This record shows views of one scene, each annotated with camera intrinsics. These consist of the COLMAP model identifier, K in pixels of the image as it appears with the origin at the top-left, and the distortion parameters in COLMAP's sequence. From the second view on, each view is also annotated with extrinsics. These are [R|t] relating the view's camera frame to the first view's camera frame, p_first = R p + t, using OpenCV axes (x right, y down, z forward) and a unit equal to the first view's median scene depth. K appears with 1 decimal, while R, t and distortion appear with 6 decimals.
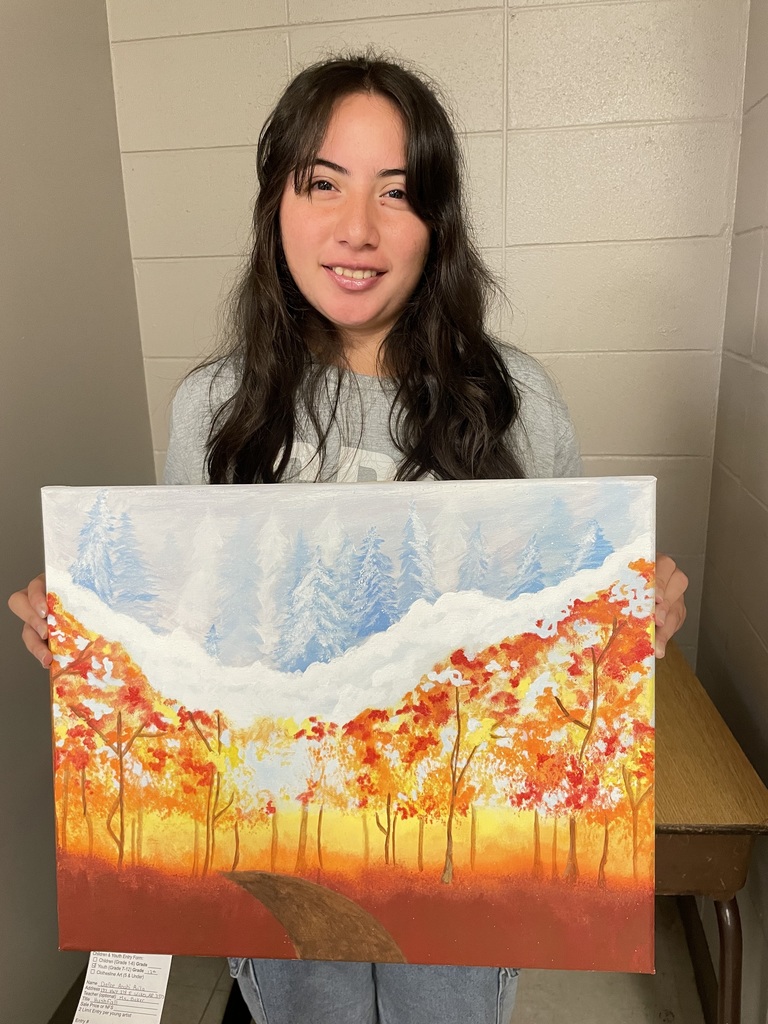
lens RADIAL K [[788.6, 0, 387.0], [0, 788.6, 506.9], [0, 0, 1]] dist [0.047821, -0.080473]
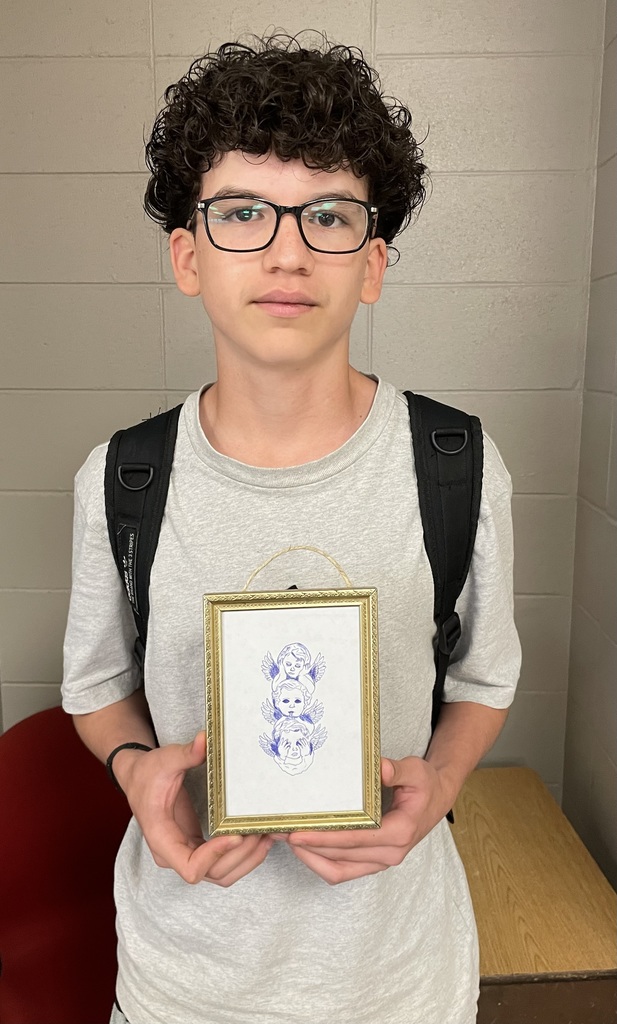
lens RADIAL K [[962.8, 0, 296.6], [0, 962.8, 507.8], [0, 0, 1]] dist [0.026974, 0.000000]
pose [[0.990736, 0.004917, 0.135717, -0.117680], [0.007813, 0.995625, -0.093107, -0.069246], [-0.135581, 0.093305, 0.986363, -0.201332]]
